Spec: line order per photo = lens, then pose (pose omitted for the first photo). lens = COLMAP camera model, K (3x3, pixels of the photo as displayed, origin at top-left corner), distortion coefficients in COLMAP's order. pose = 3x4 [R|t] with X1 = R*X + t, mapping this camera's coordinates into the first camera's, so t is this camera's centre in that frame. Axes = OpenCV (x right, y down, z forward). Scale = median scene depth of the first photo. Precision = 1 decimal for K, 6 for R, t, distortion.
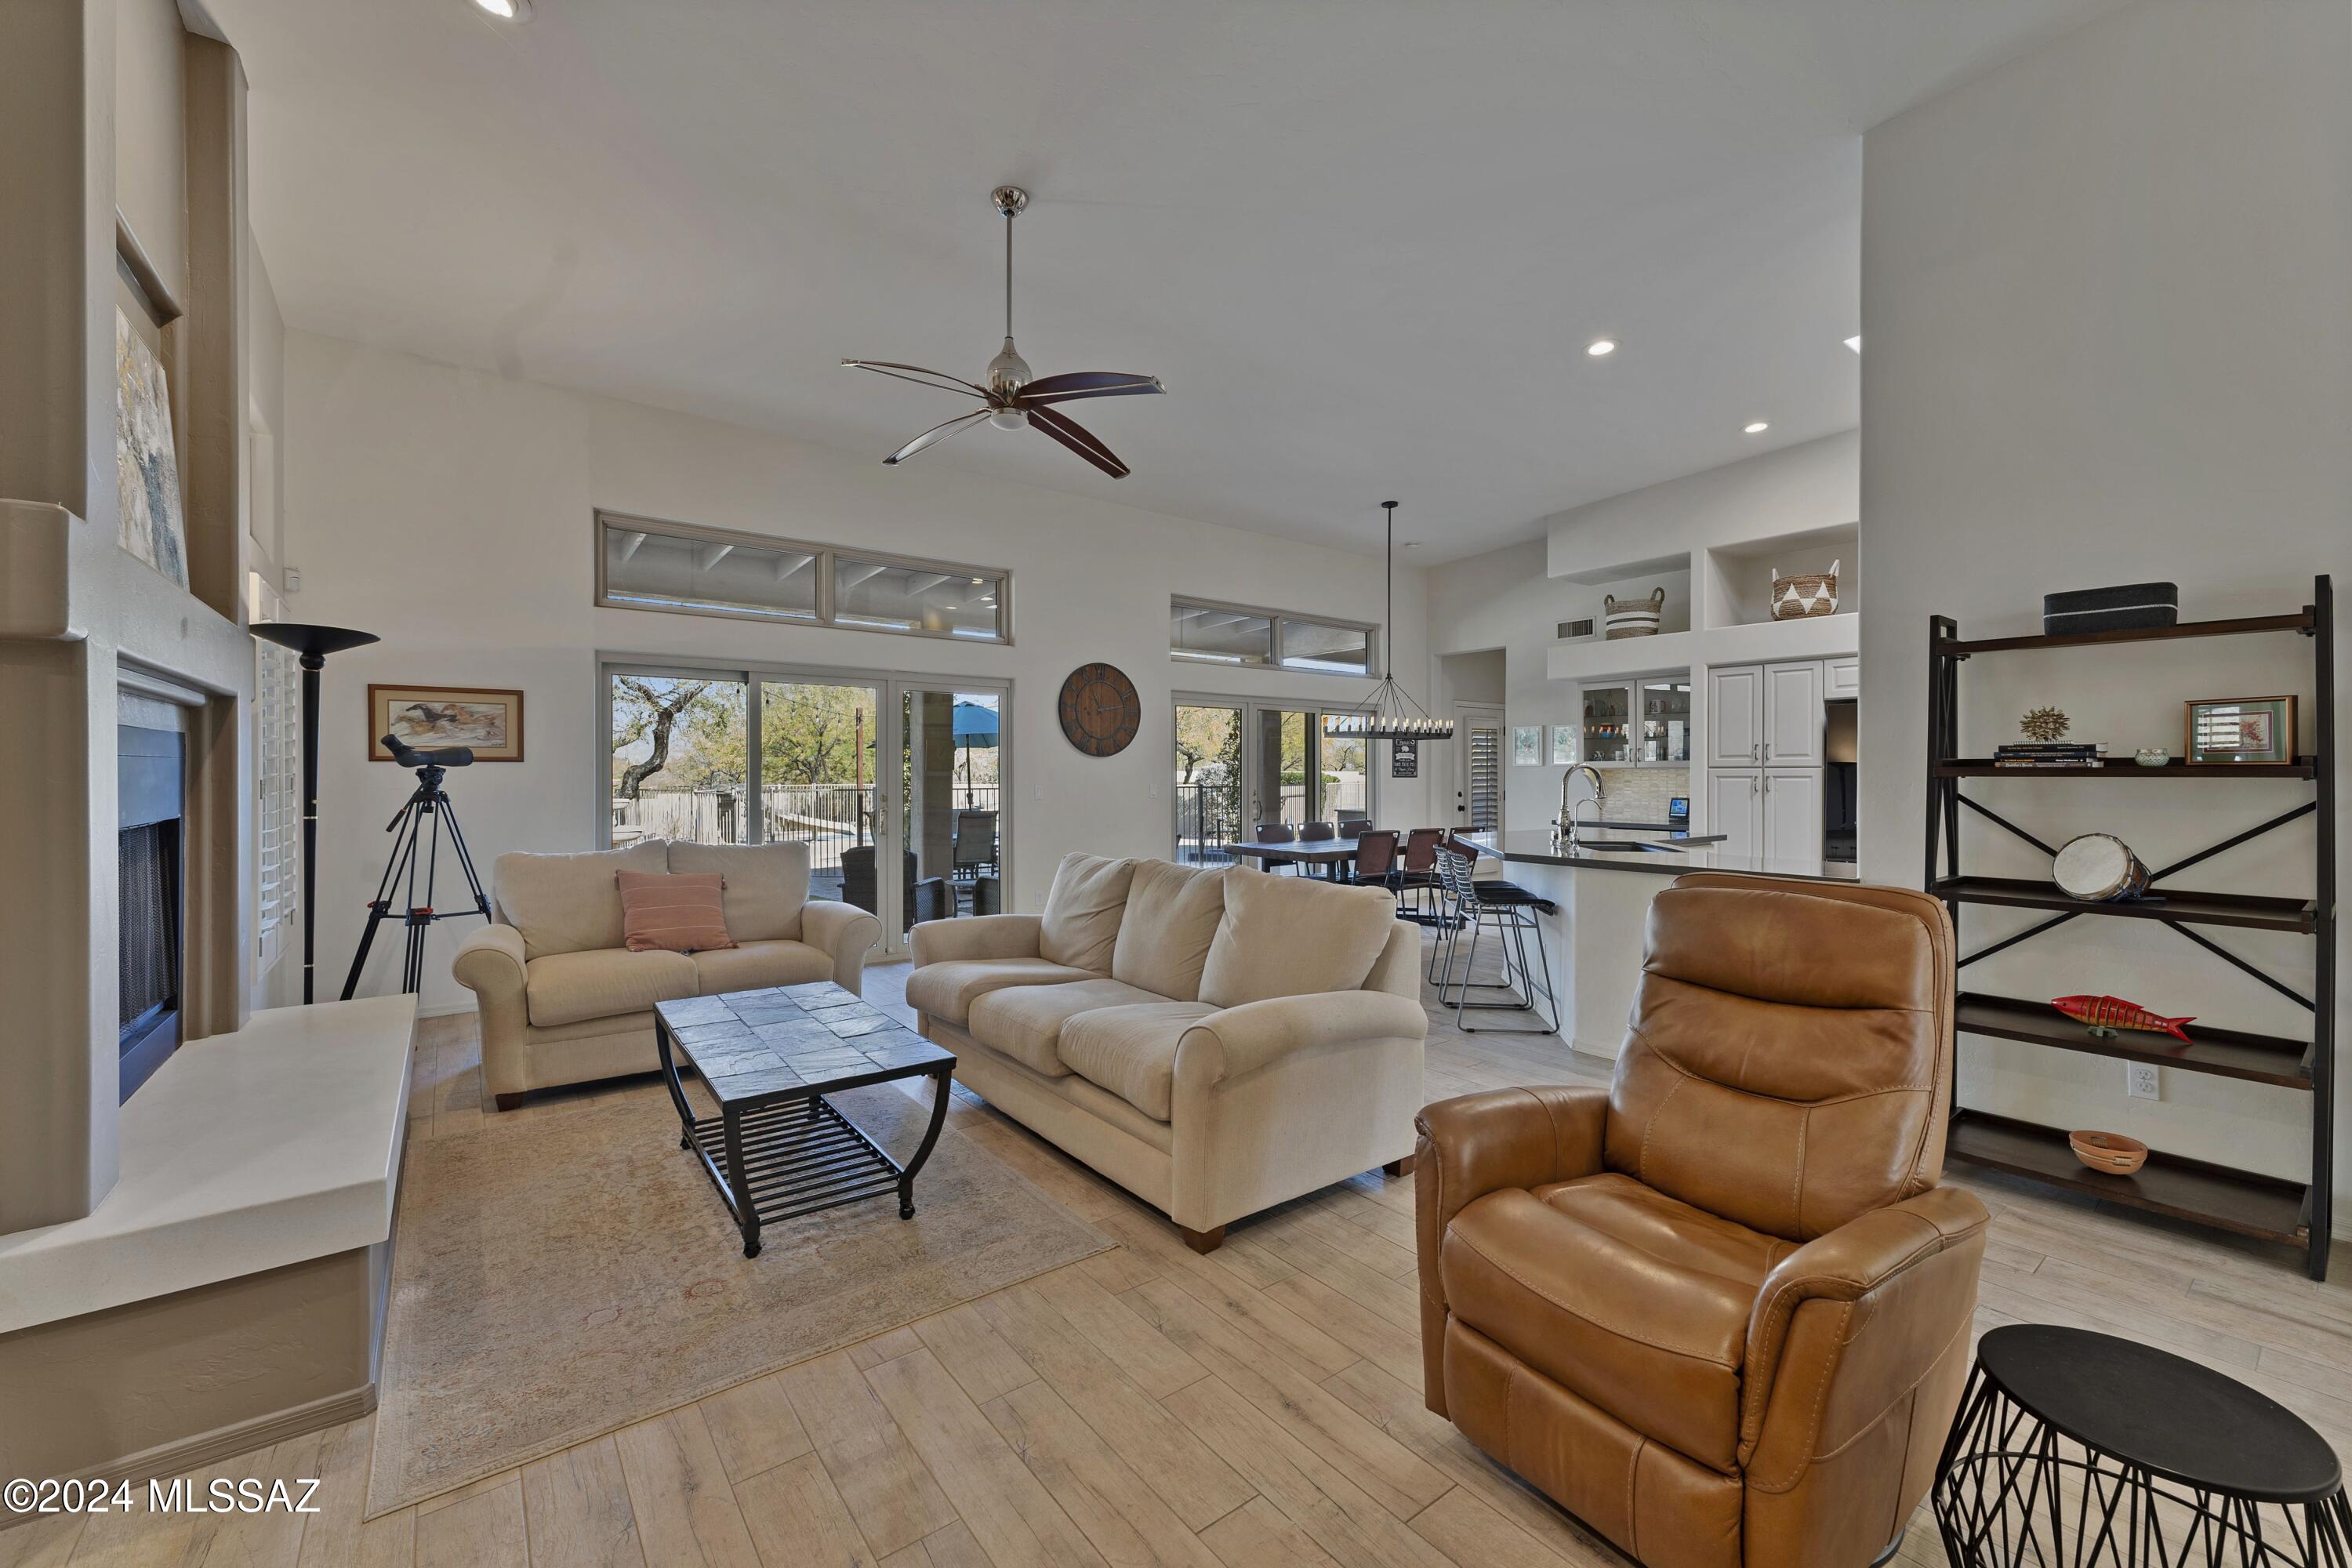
lens RADIAL K [[947.0, 0, 1170.7], [0, 947.0, 775.6], [0, 0, 1]] dist [0.002629, 0.000098]
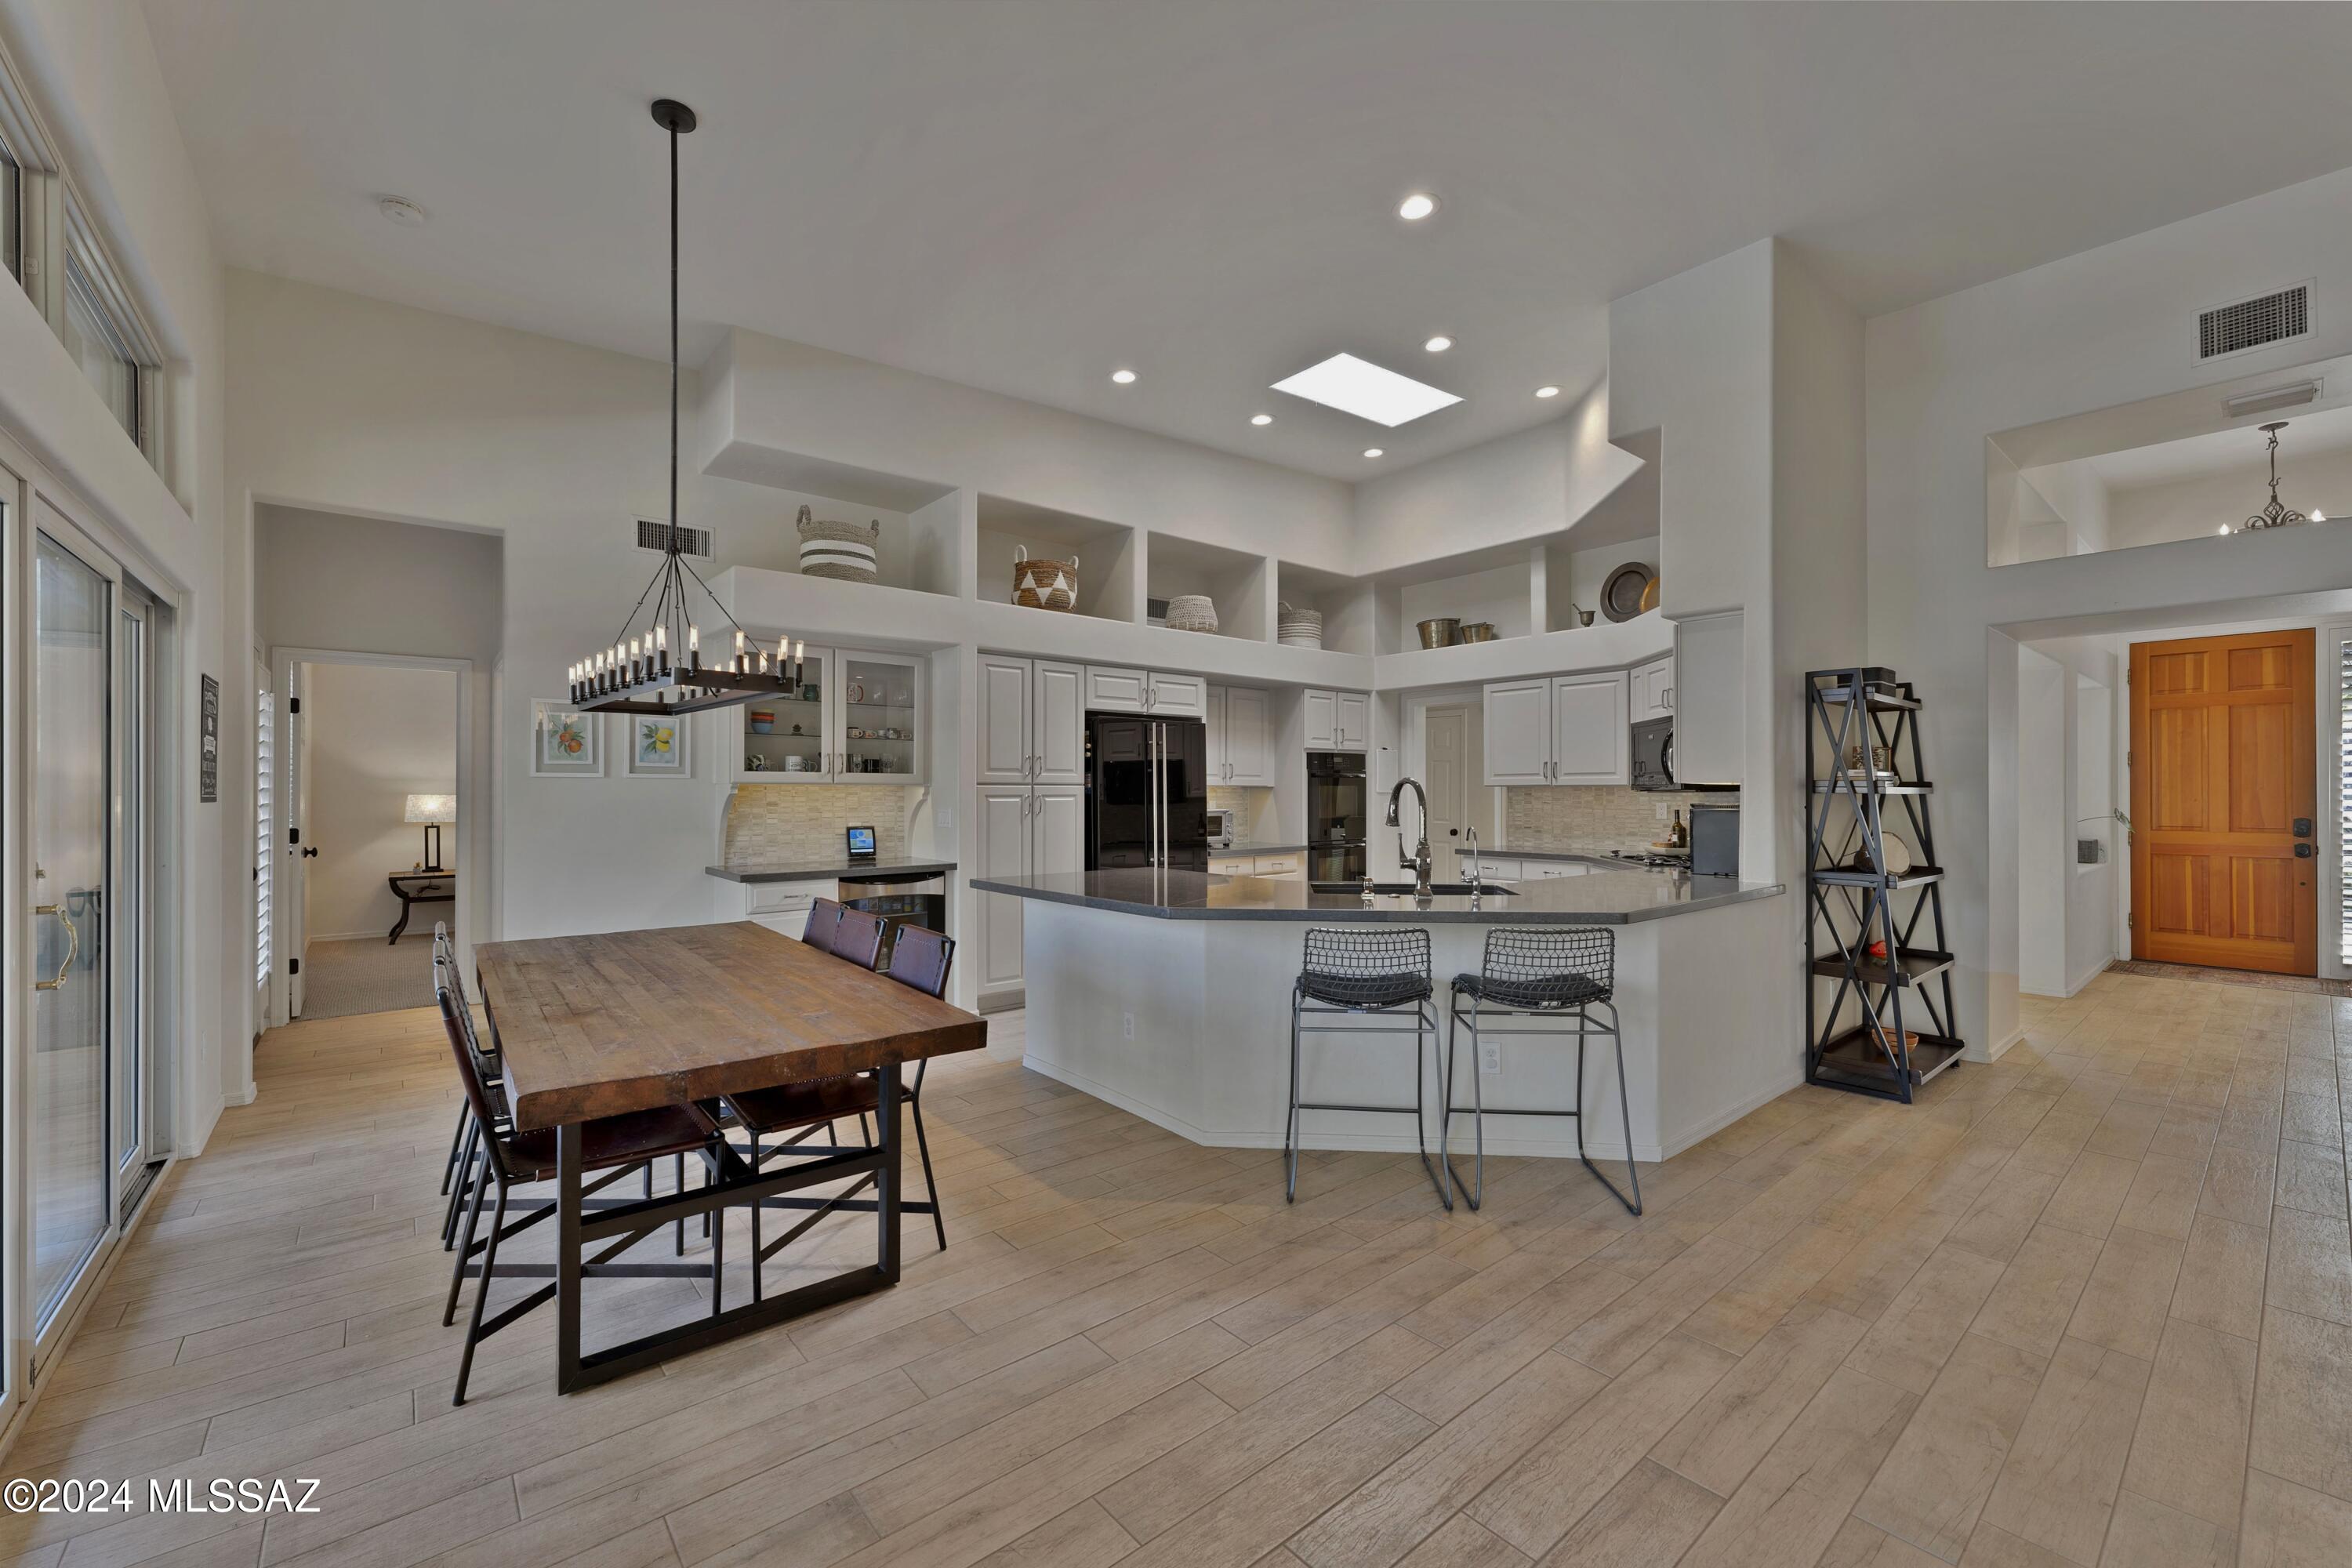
lens RADIAL K [[947.0, 0, 1175.9], [0, 947.0, 781.7], [0, 0, 1]] dist [0.002629, 0.000098]
pose [[-0.031679, -0.003018, 0.999494, -0.088836], [0.005792, 0.999978, 0.003203, -0.005249], [-0.999481, 0.005890, -0.031661, 0.410761]]
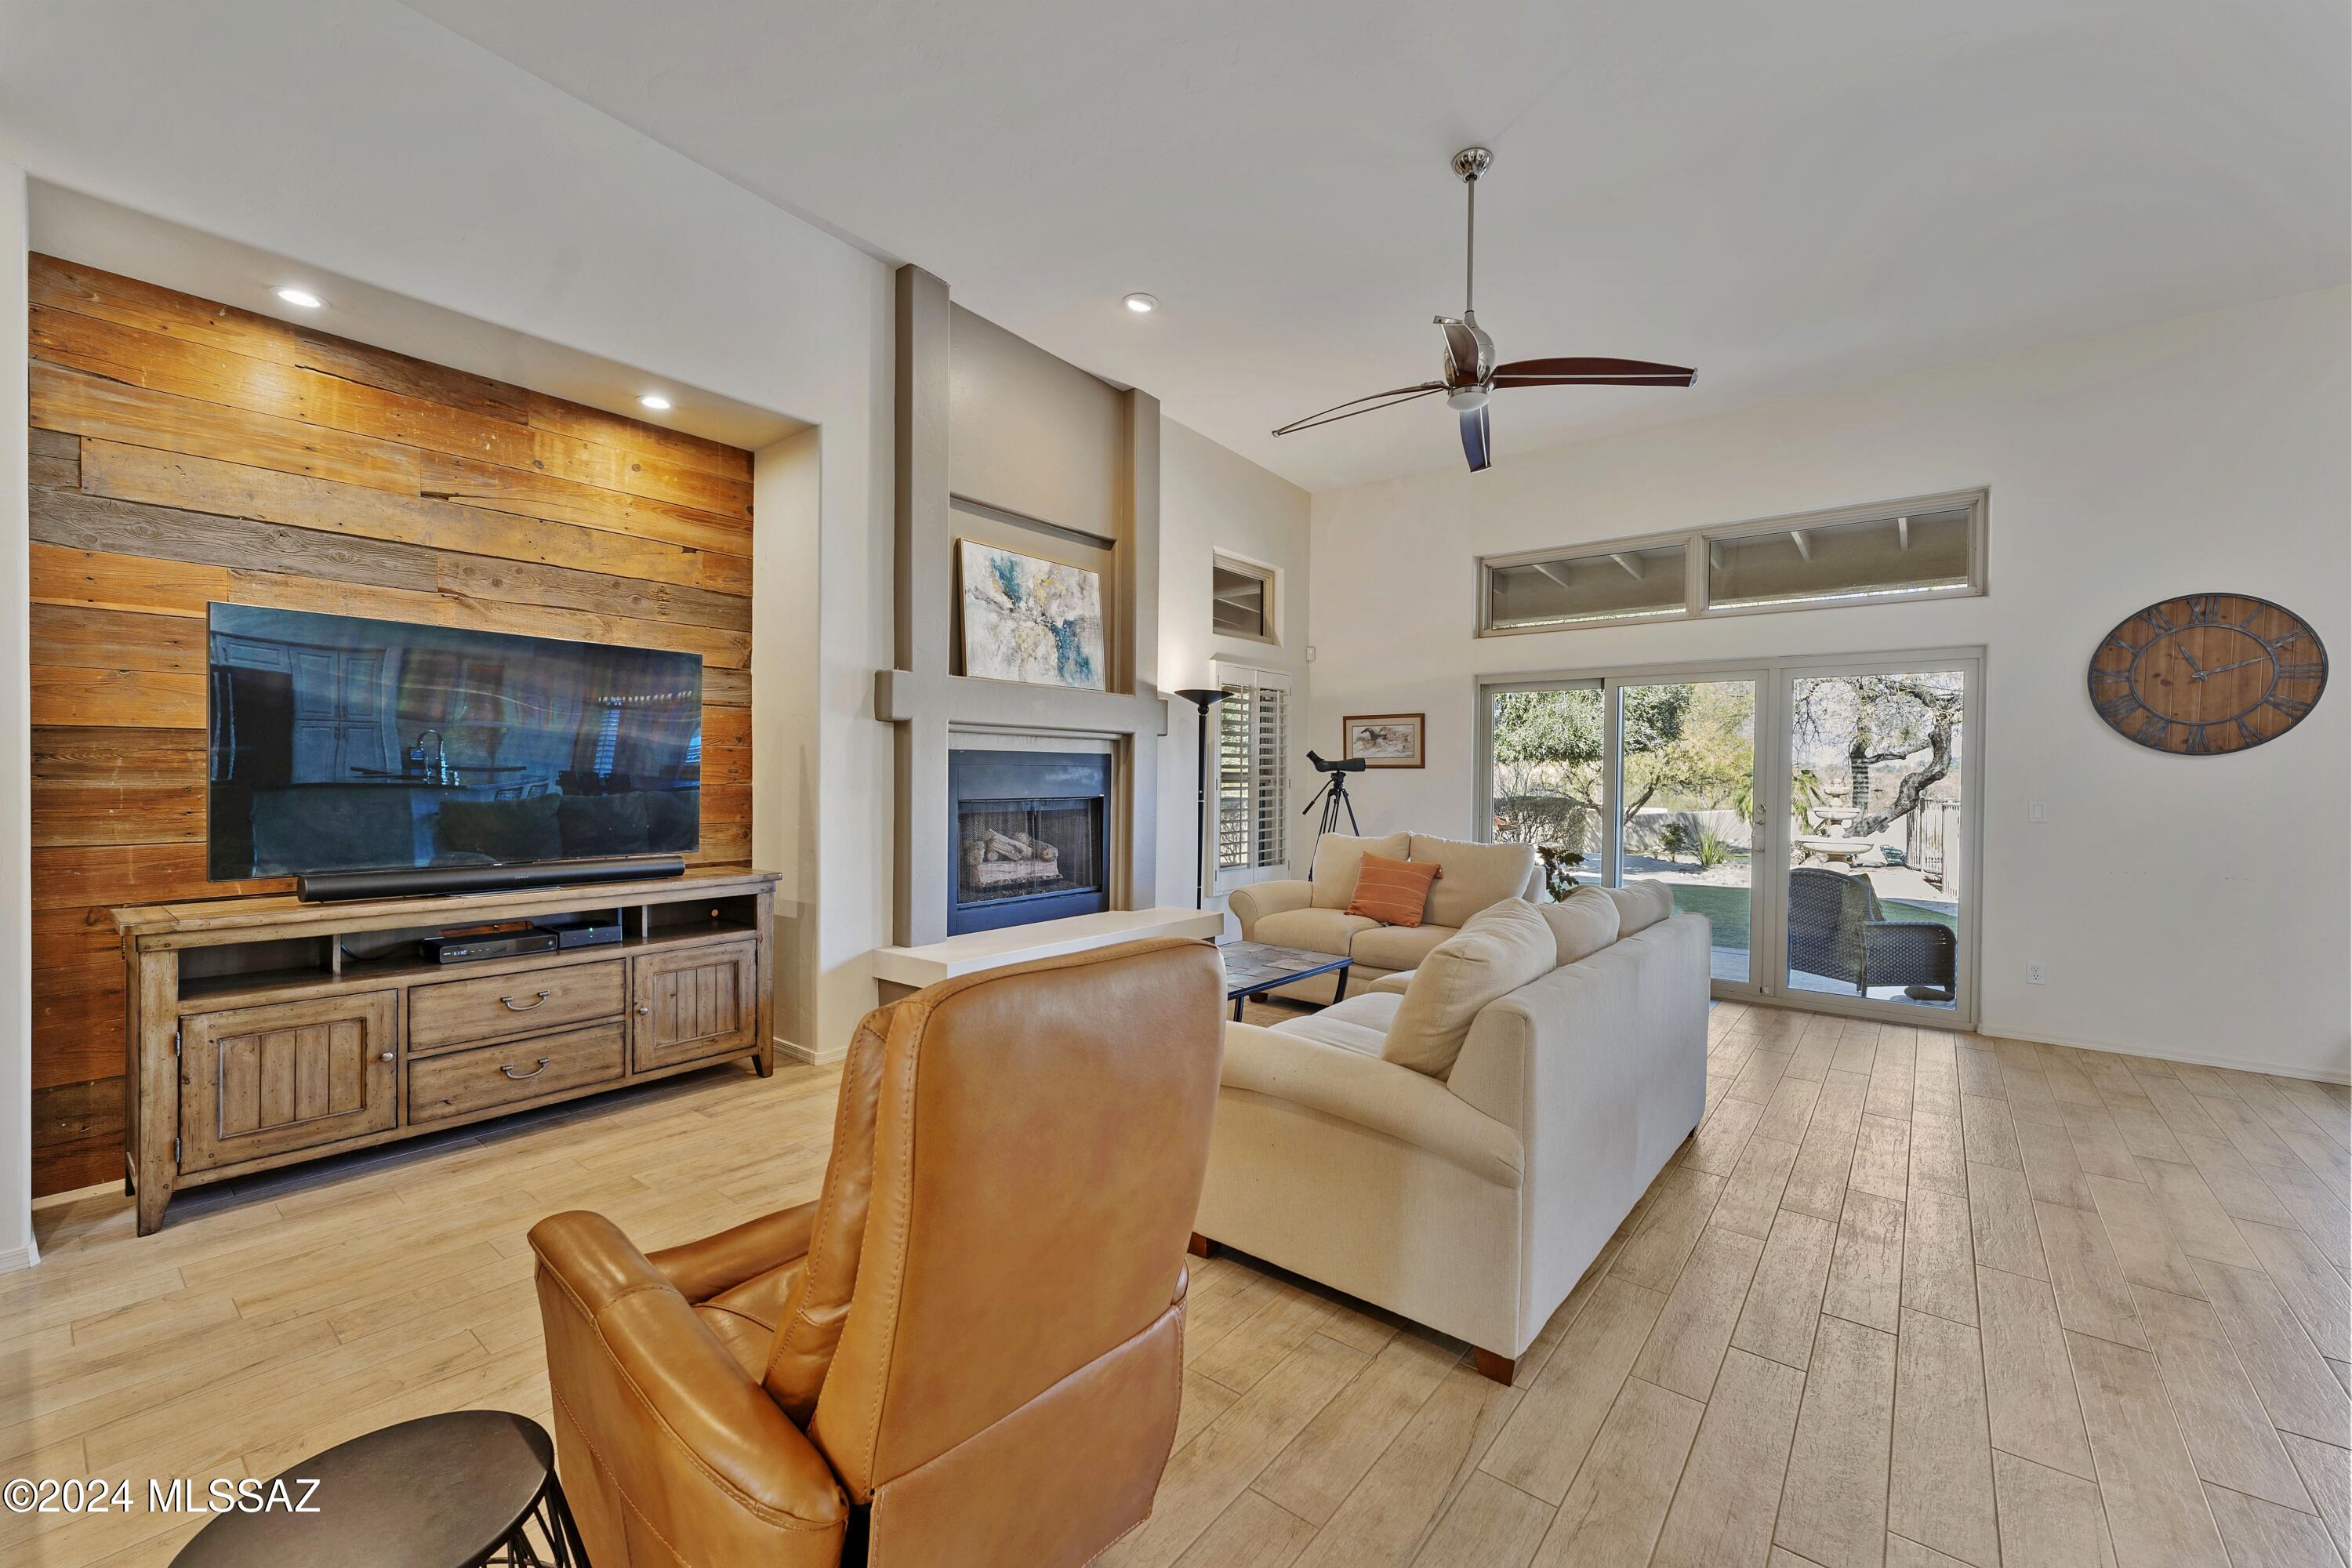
lens RADIAL K [[947.0, 0, 1176.8], [0, 947.0, 785.0], [0, 0, 1]] dist [0.002629, 0.000098]
pose [[0.236517, 0.012315, -0.971549, 0.571940], [-0.011370, 0.999886, 0.009906, -0.000663], [0.971561, 0.008704, 0.236630, 0.424164]]
